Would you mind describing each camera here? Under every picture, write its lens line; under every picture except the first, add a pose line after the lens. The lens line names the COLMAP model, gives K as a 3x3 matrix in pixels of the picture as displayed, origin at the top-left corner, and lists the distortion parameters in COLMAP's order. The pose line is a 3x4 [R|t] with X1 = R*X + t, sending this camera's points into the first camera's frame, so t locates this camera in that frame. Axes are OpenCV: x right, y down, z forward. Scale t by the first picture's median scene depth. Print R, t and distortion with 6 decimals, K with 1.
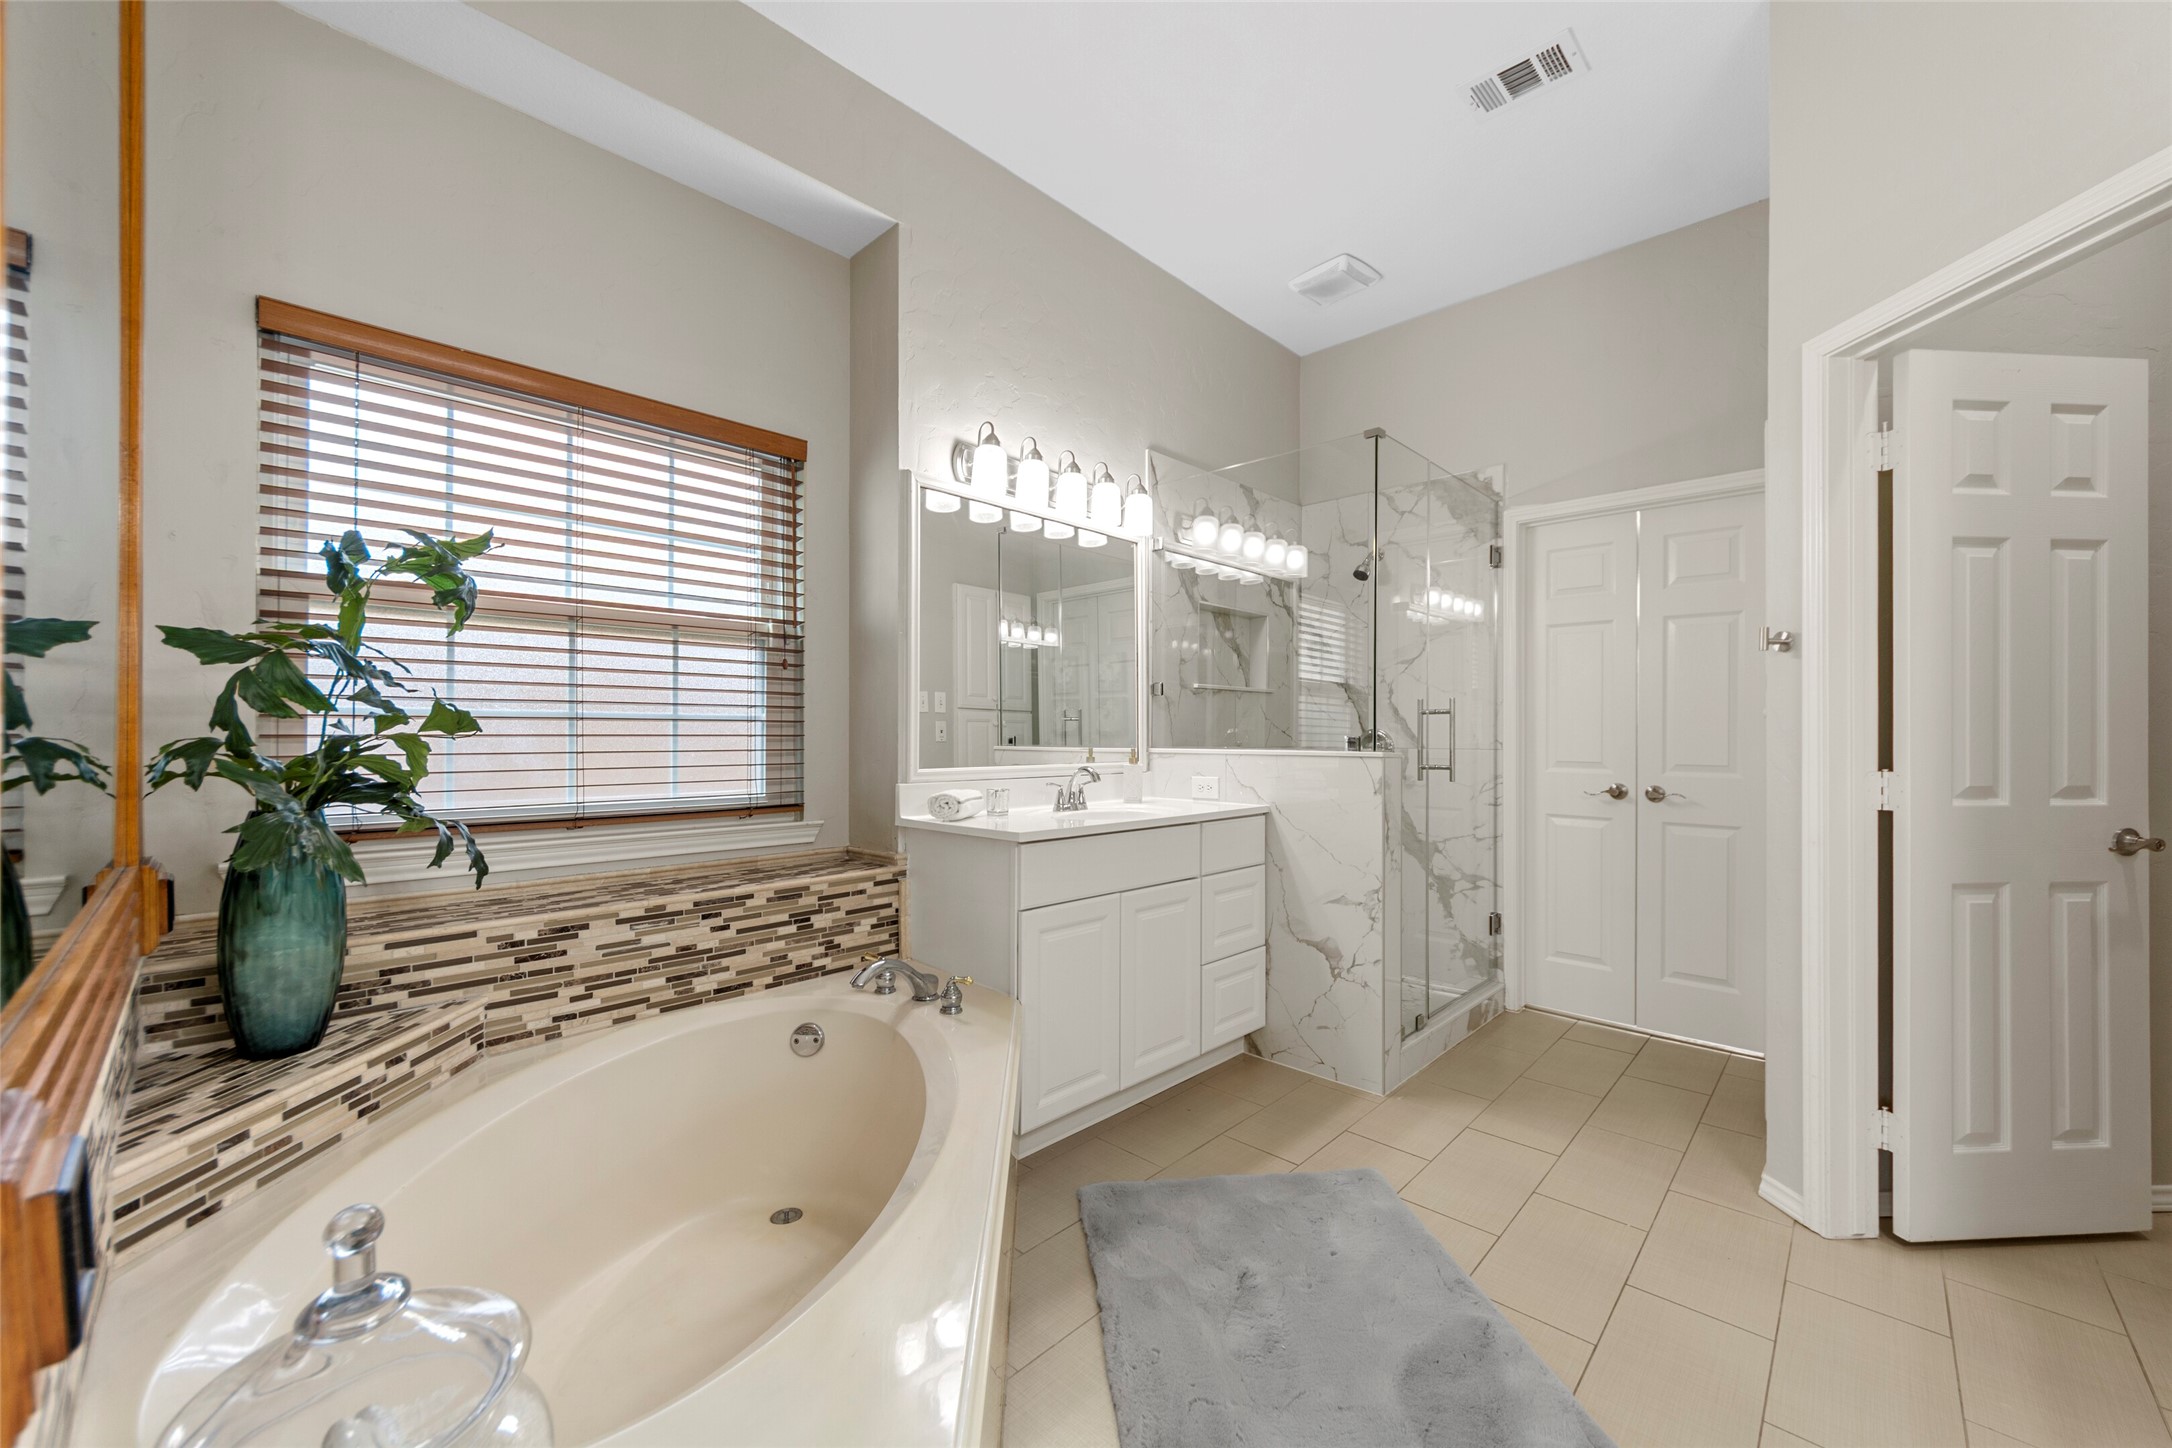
lens RADIAL K [[838.0, 0, 1102.7], [0, 838.0, 740.0], [0, 0, 1]] dist [0.007499, -0.004011]
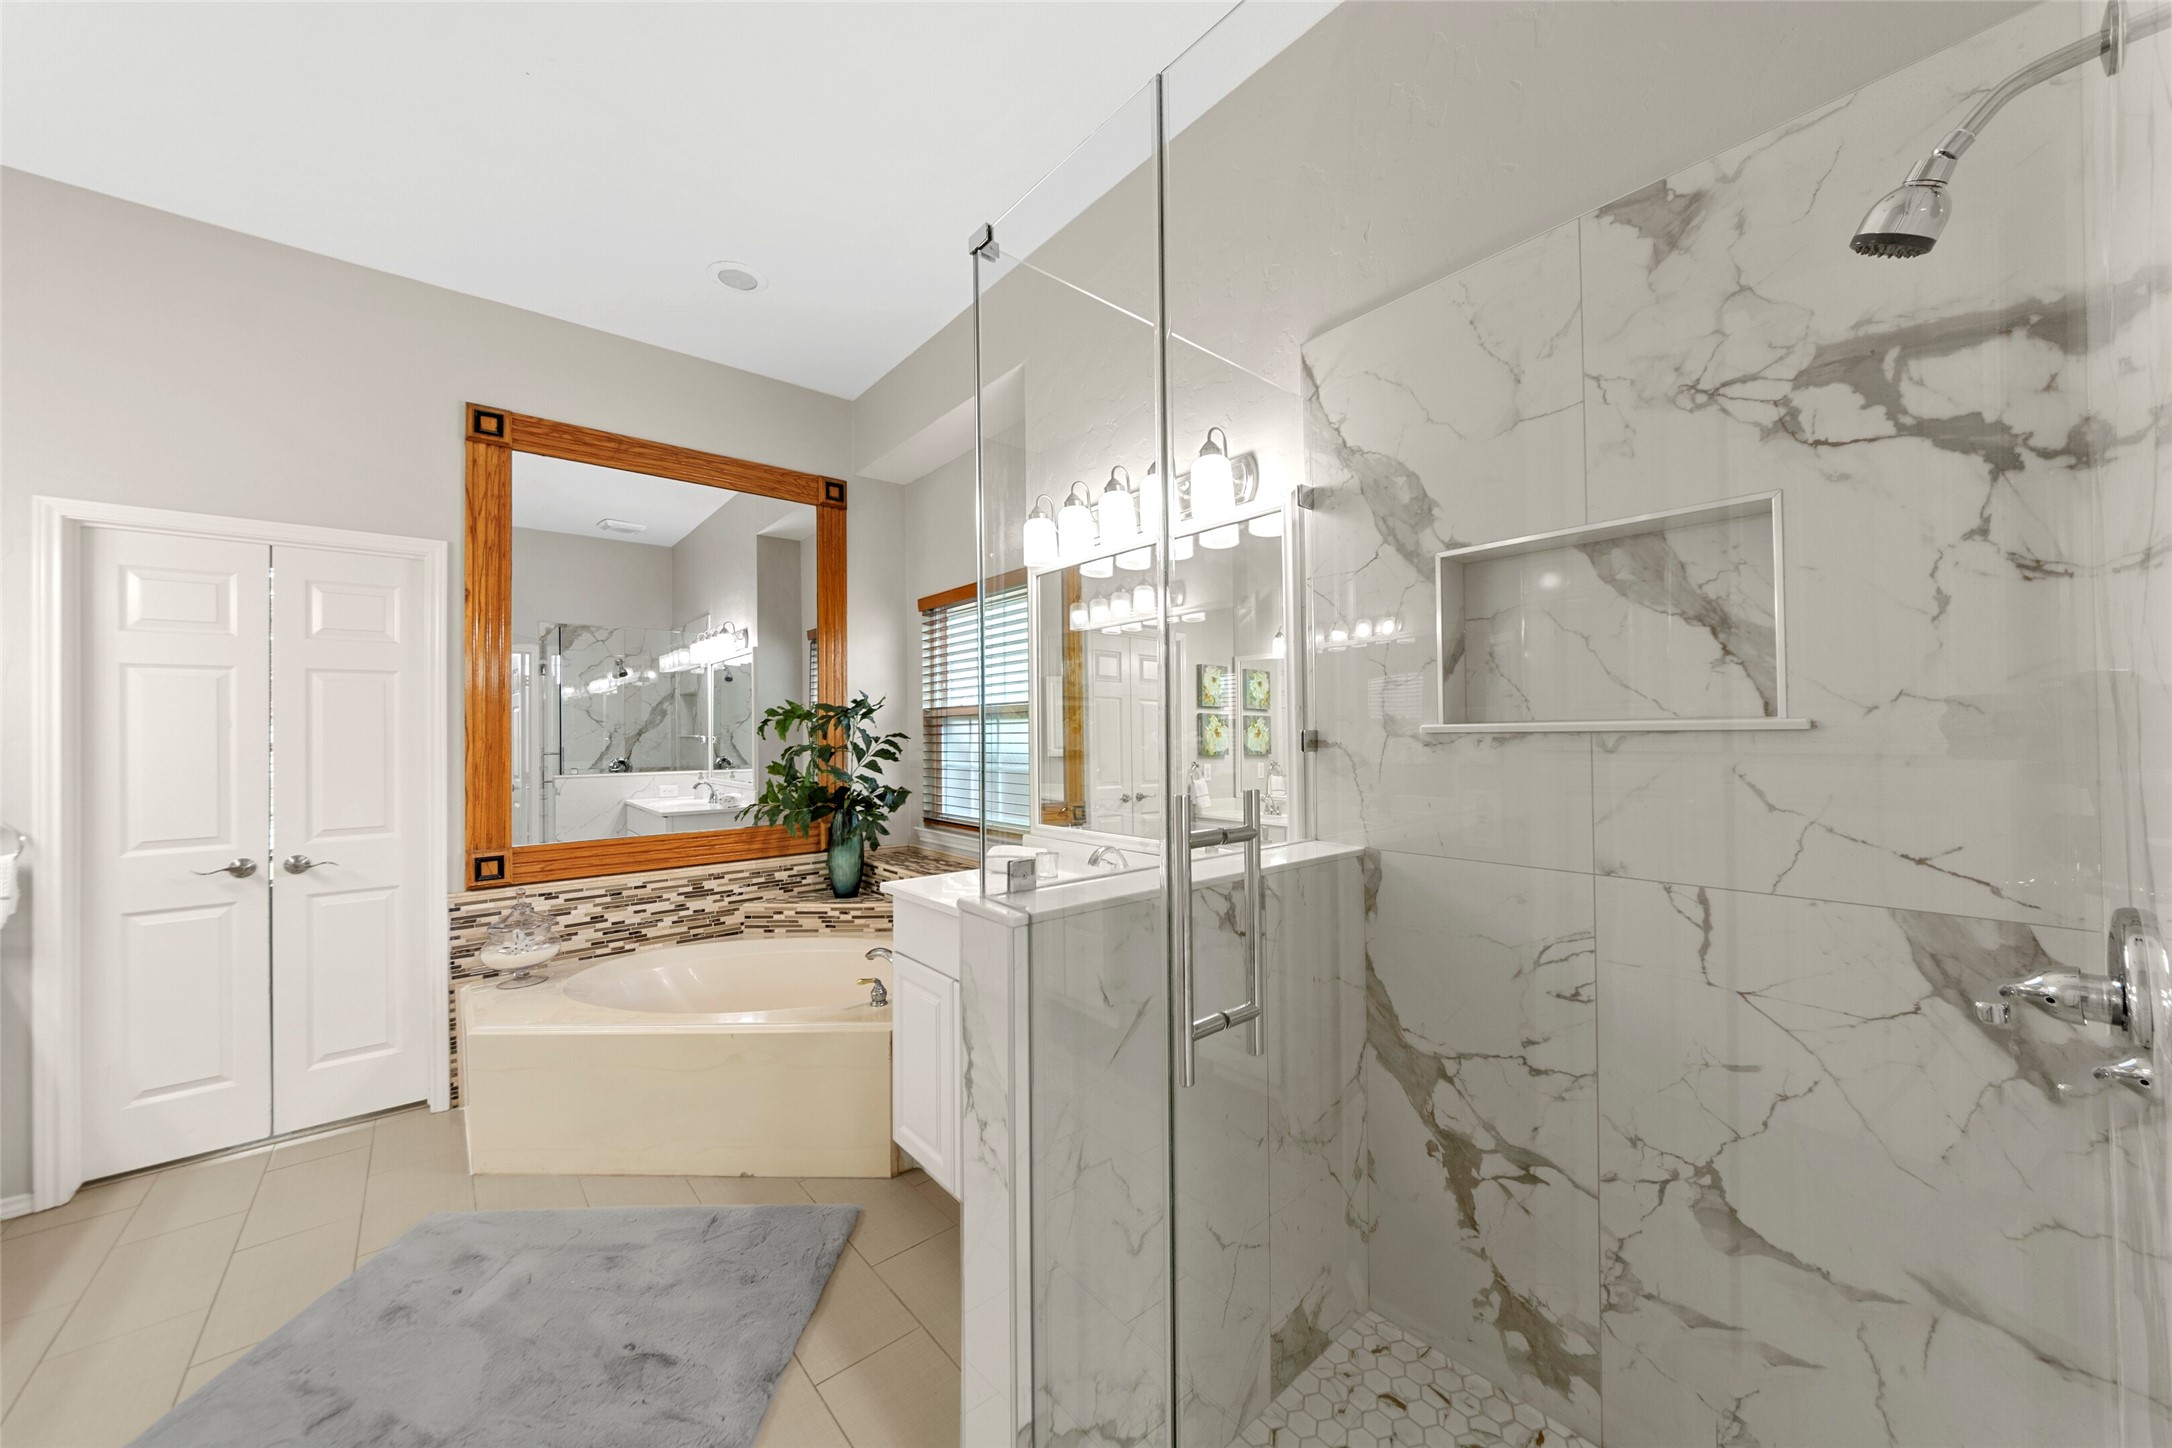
lens RADIAL K [[779.0, 0, 1090.9], [0, 779.0, 721.4], [0, 0, 1]] dist [0.000554, -0.000227]
pose [[-0.112573, -0.014712, -0.993534, 1.079111], [0.008538, 0.999839, -0.015772, -0.113172], [0.993607, -0.010258, -0.112430, 1.549027]]
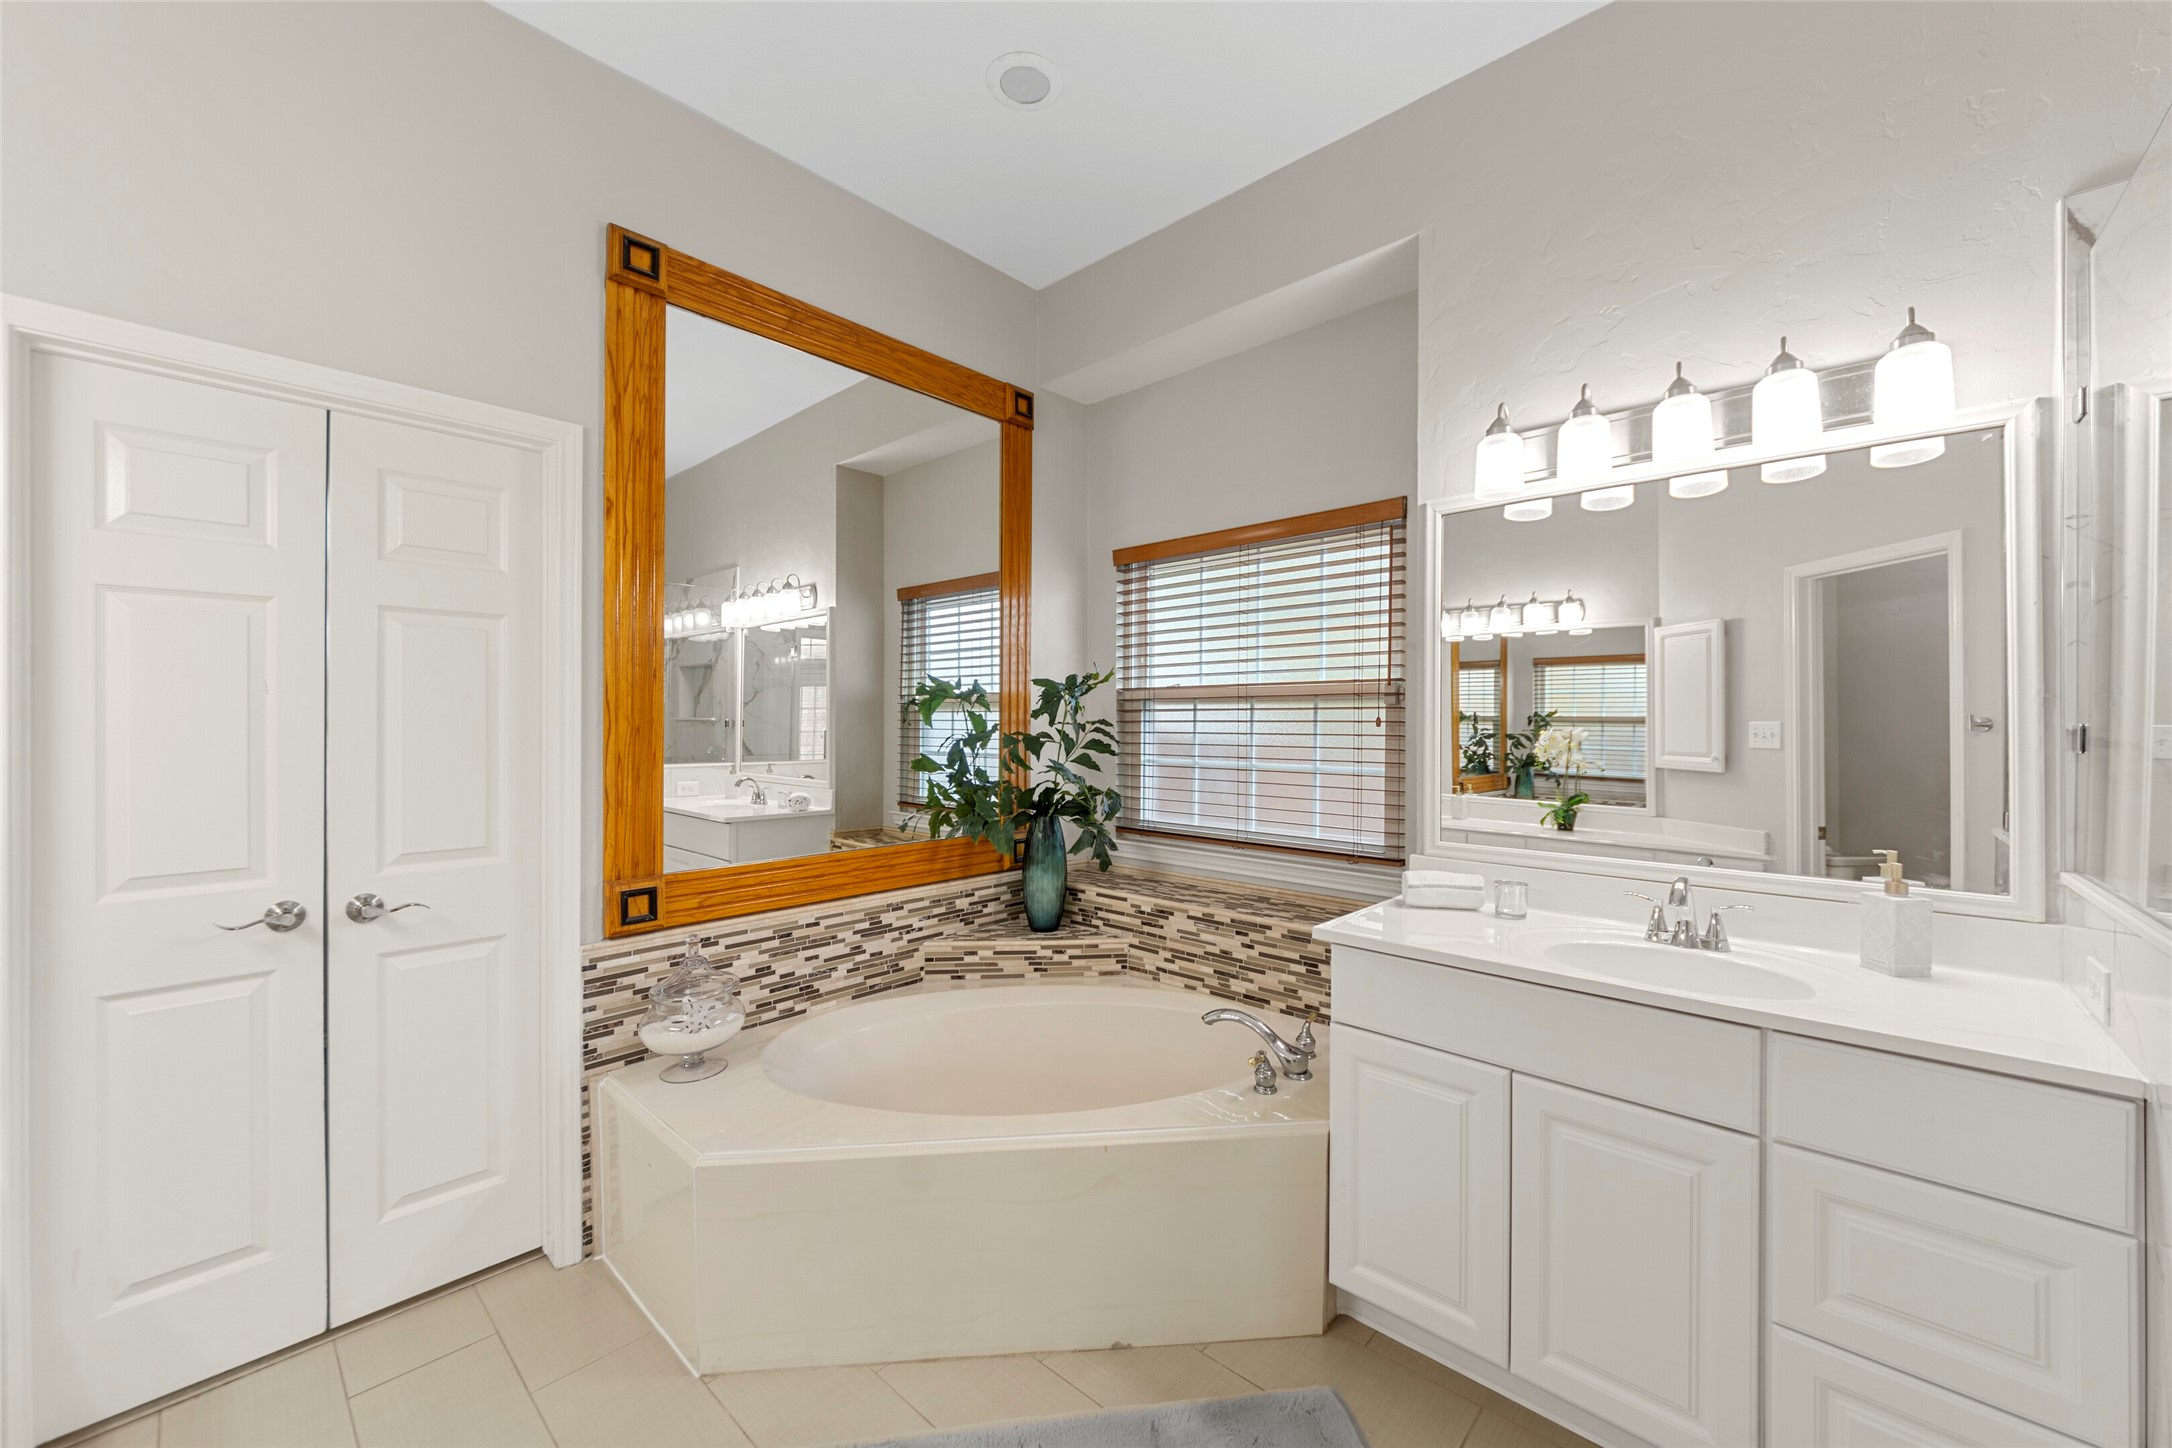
lens RADIAL K [[837.9, 0, 1099.8], [0, 837.9, 719.3], [0, 0, 1]] dist [0.008772, -0.003624]
pose [[0.017017, -0.003857, -0.999848, 0.843623], [-0.007683, 0.999963, -0.003988, -0.112449], [0.999826, 0.007750, 0.016987, 0.820068]]
